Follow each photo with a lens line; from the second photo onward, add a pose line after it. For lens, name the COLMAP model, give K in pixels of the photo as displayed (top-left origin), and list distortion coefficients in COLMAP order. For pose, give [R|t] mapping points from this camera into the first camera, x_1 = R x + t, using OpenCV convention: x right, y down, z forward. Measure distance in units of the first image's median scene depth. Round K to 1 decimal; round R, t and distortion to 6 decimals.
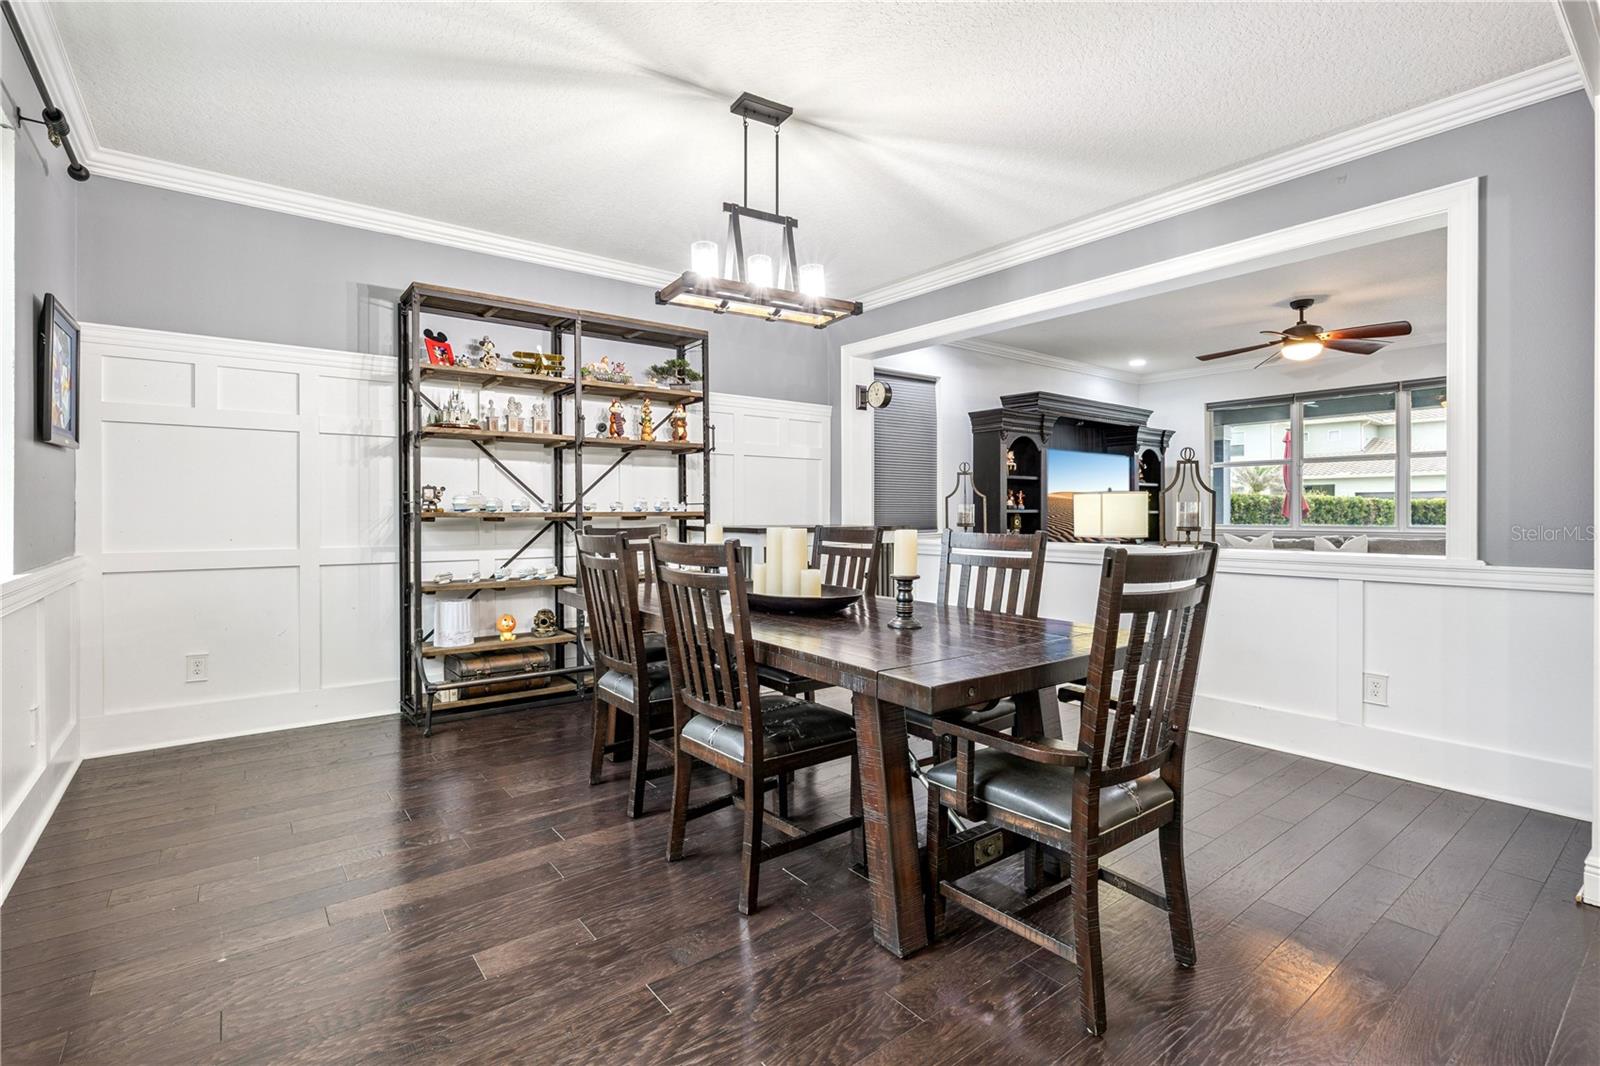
lens RADIAL K [[741.5, 0, 795.0], [0, 741.5, 523.4], [0, 0, 1]] dist [-0.006413, -0.000131]
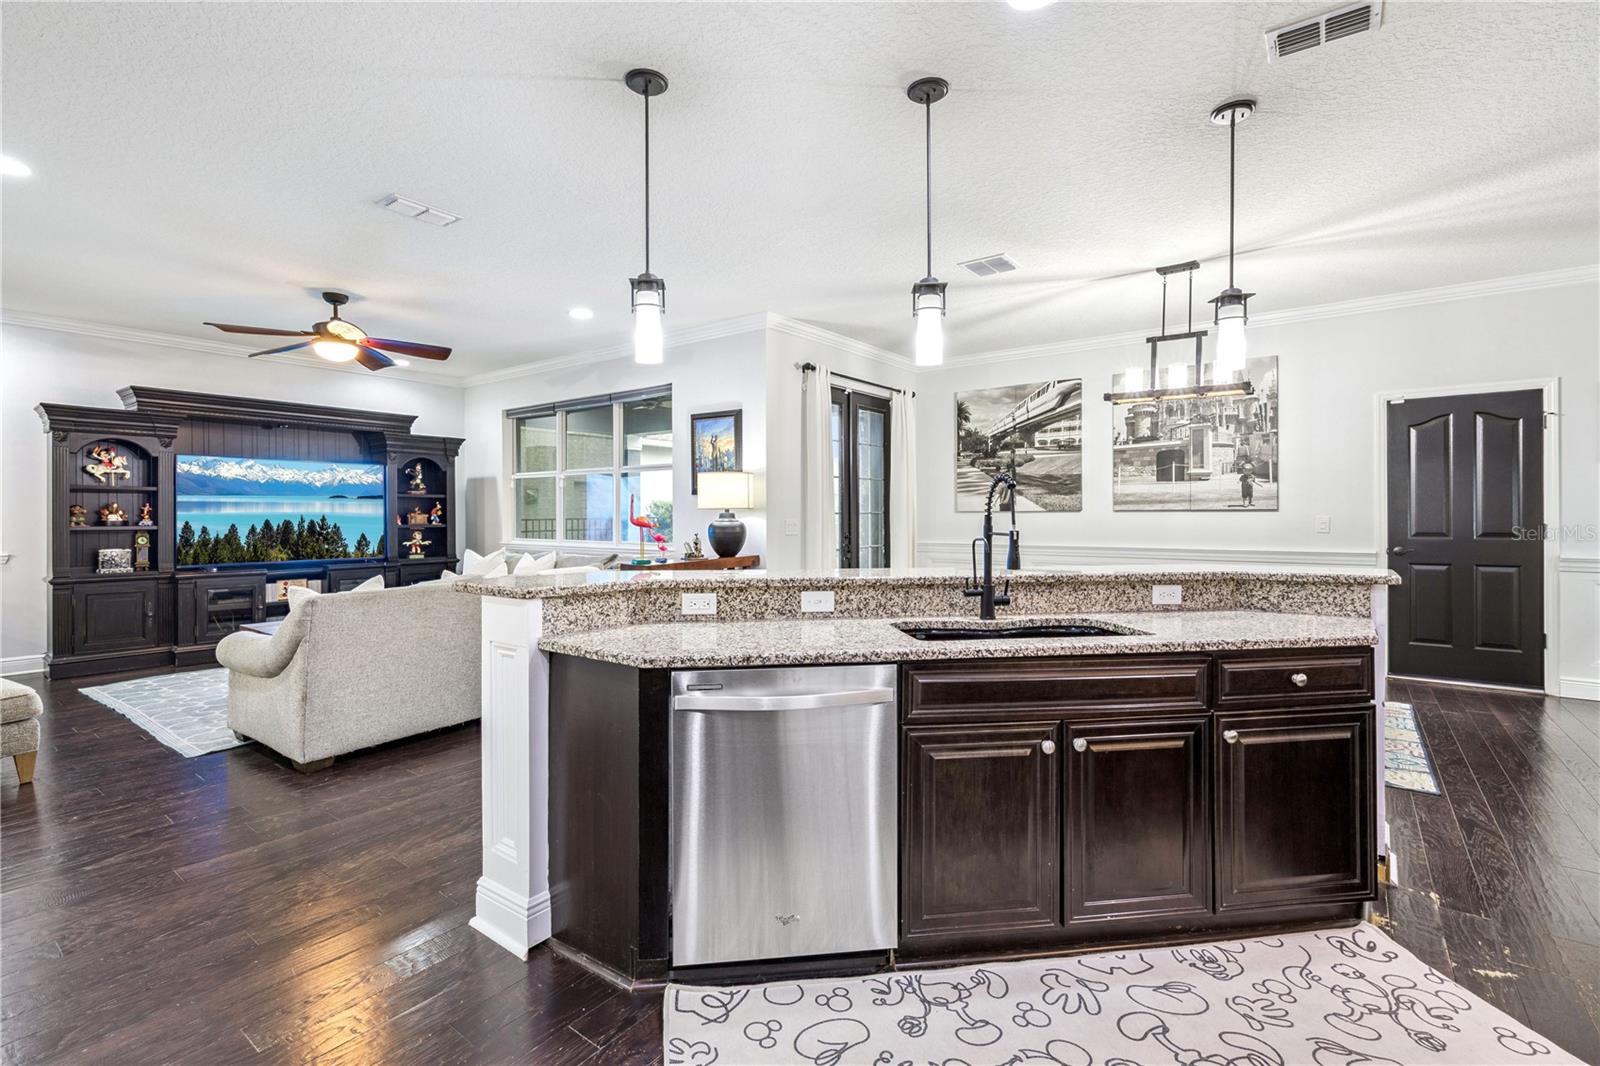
lens RADIAL K [[726.0, 0, 793.4], [0, 726.0, 520.5], [0, 0, 1]] dist [-0.002228, -0.000230]
pose [[0.966725, 0.002259, 0.255809, 1.205564], [-0.001435, 0.999993, -0.003408, -0.033234], [-0.255815, 0.002928, 0.966721, 0.018168]]
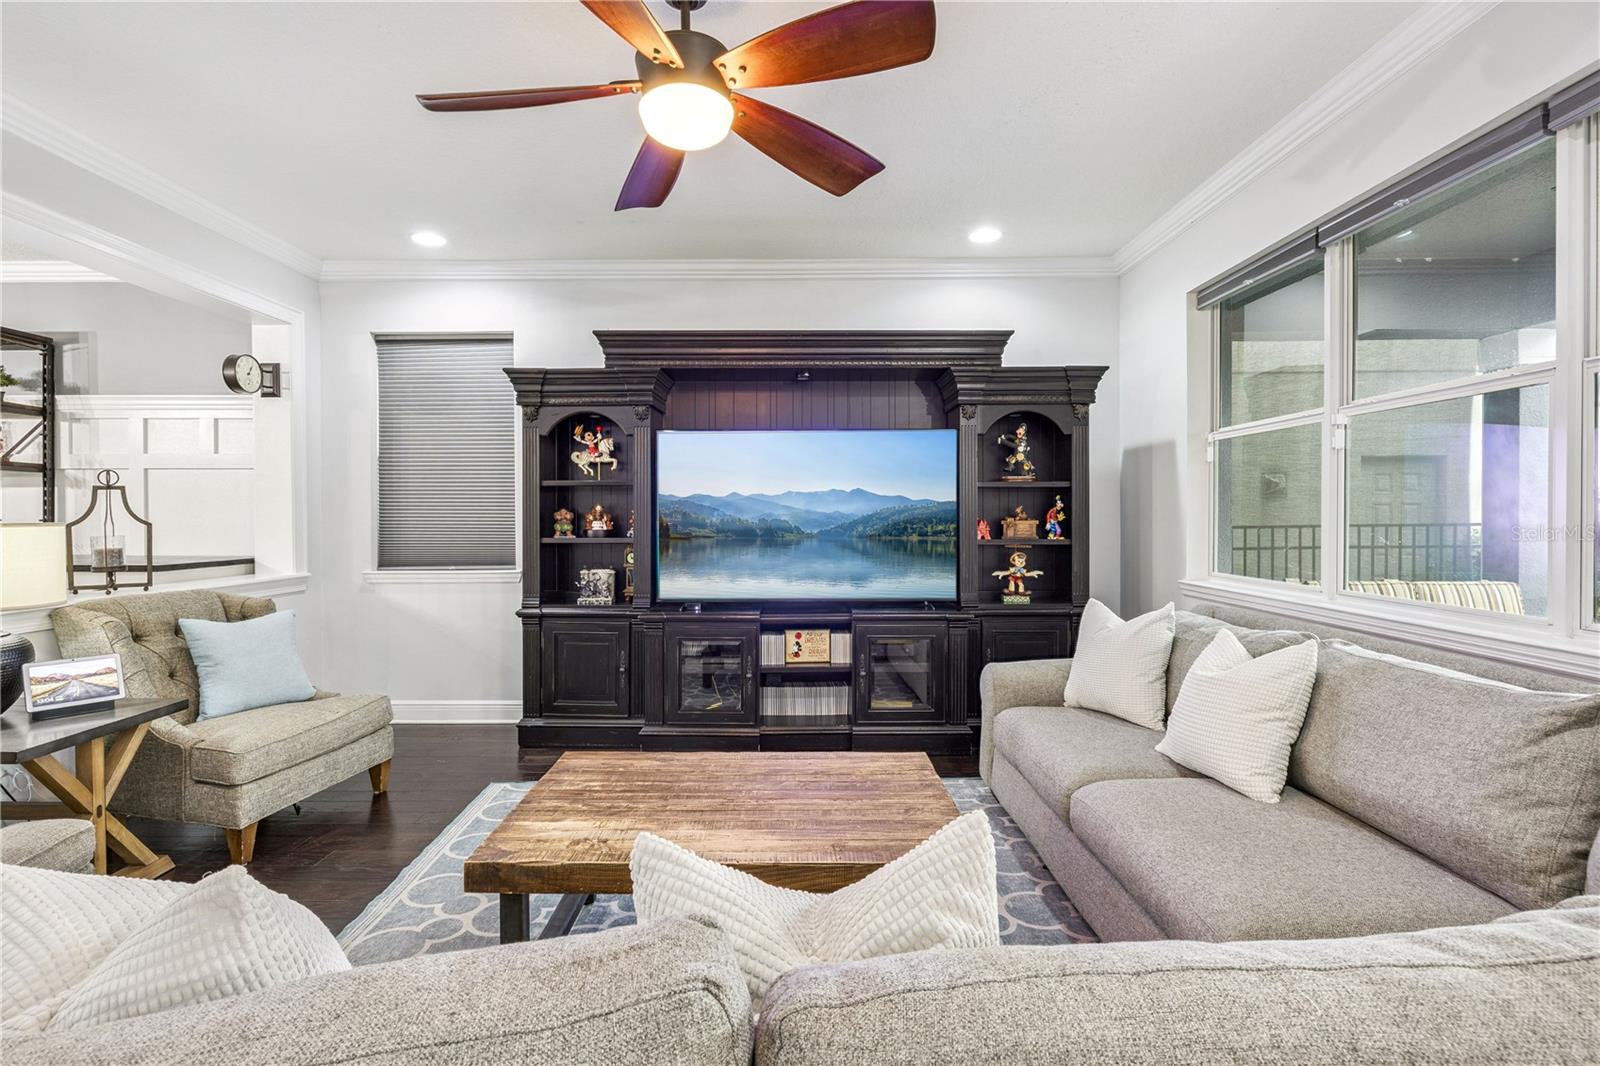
lens RADIAL K [[763.7, 0, 788.6], [0, 763.7, 525.2], [0, 0, 1]] dist [0.004665, 0.001458]
pose [[0.786392, 0.010310, -0.617642, 1.154324], [-0.007627, 0.999947, 0.006980, -0.048629], [0.617681, -0.000778, 0.786428, 0.898737]]
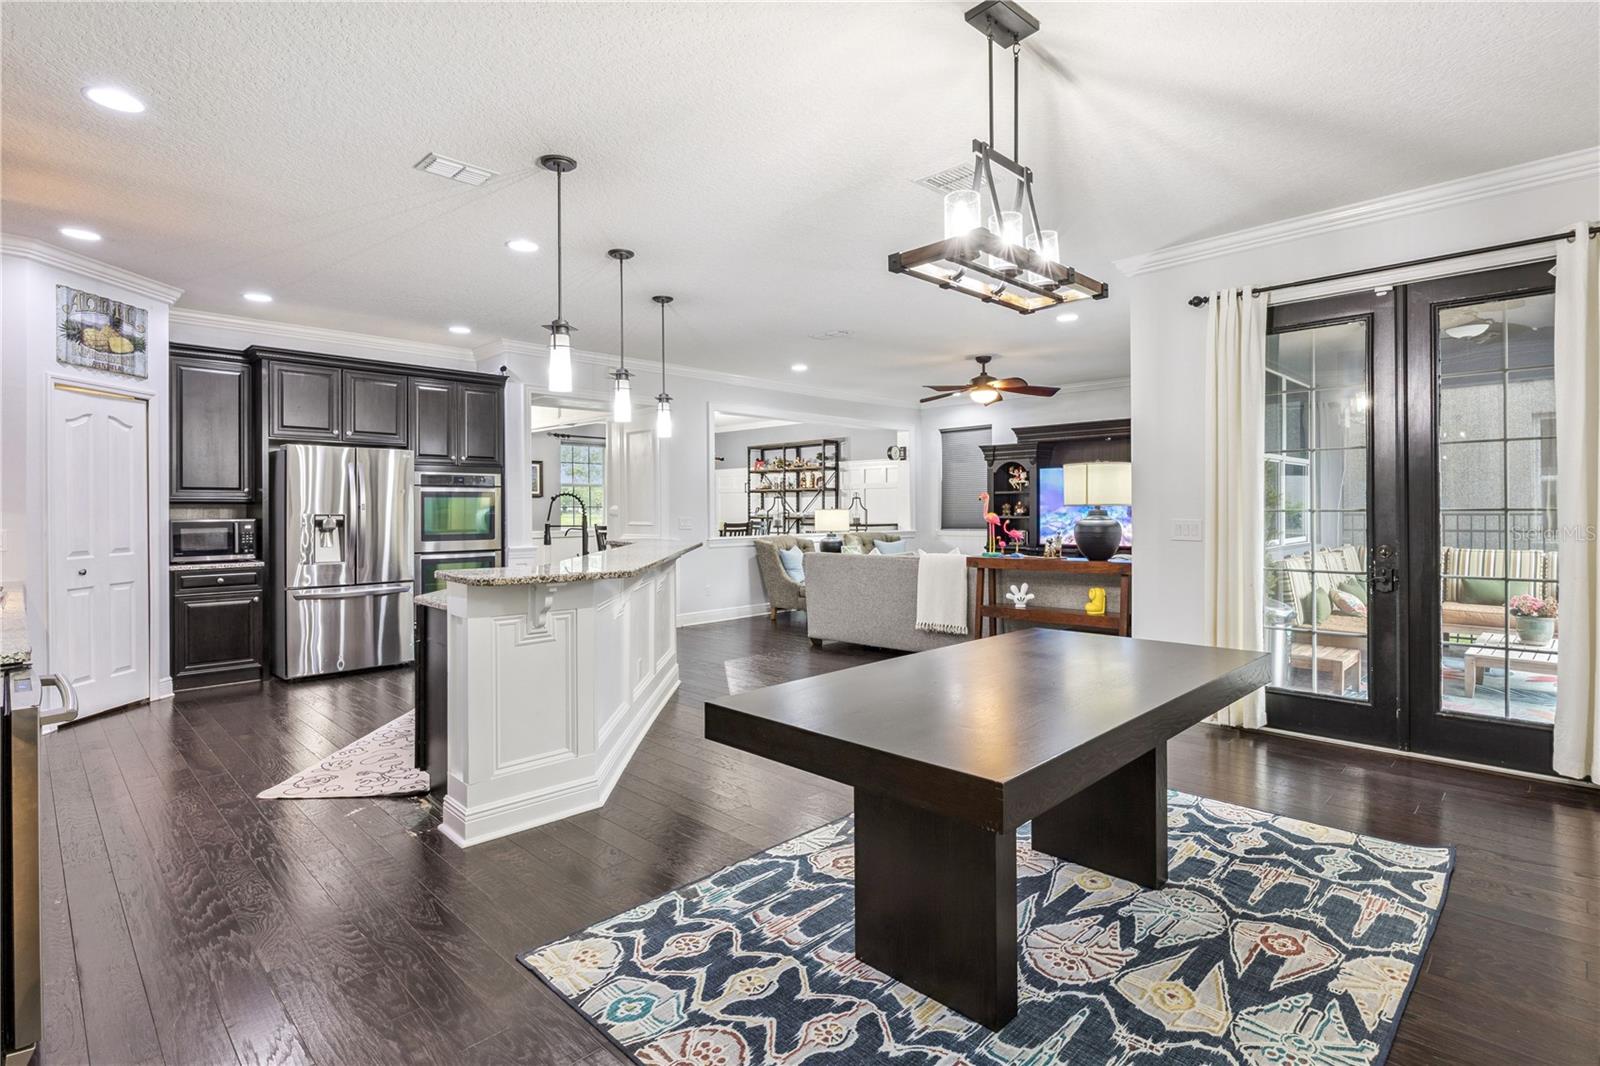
lens RADIAL K [[781.3, 0, 780.3], [0, 781.3, 509.4], [0, 0, 1]] dist [-0.001235, -0.000539]
pose [[0.108698, 0.006773, -0.994052, 2.417048], [-0.003630, 0.999973, 0.006416, -0.055212], [0.994068, 0.002911, 0.108720, 0.609032]]
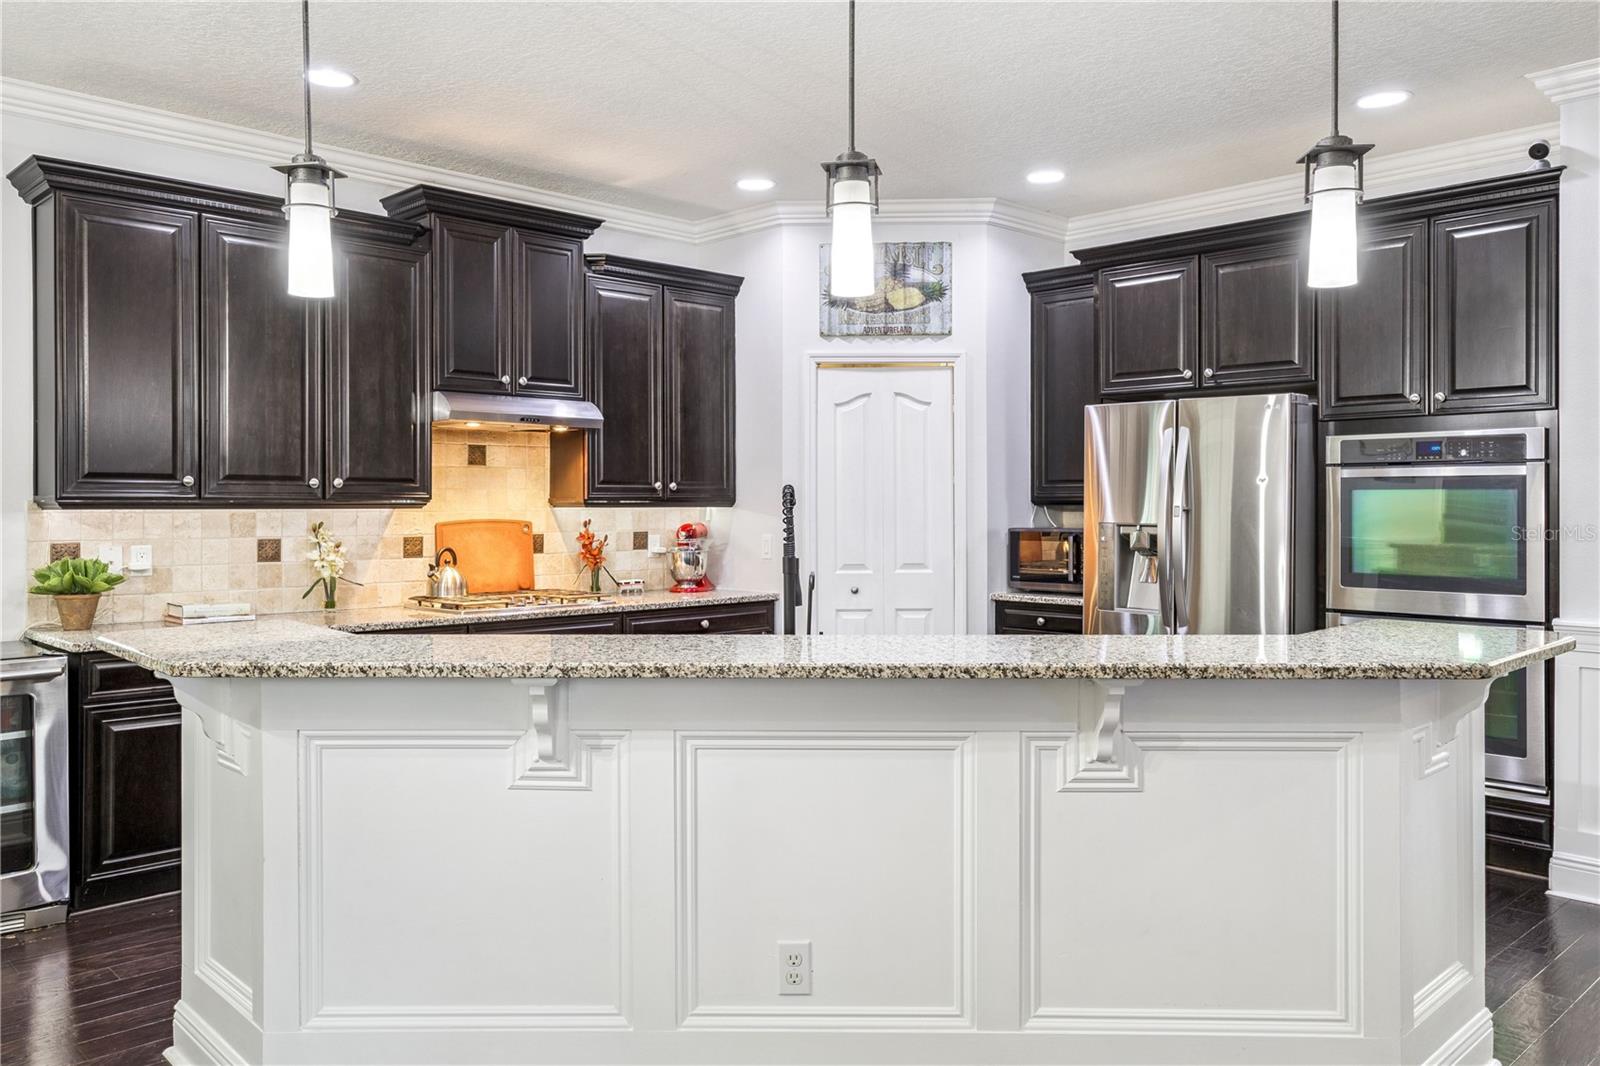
lens RADIAL K [[1185.5, 0, 794.8], [0, 1185.5, 511.2], [0, 0, 1]] dist [0.000497, 0.002363]
pose [[-0.994410, 0.005920, -0.105417, 1.526232], [0.004596, 0.999908, 0.012795, -0.063043], [0.105483, 0.012239, -0.994346, 1.042646]]
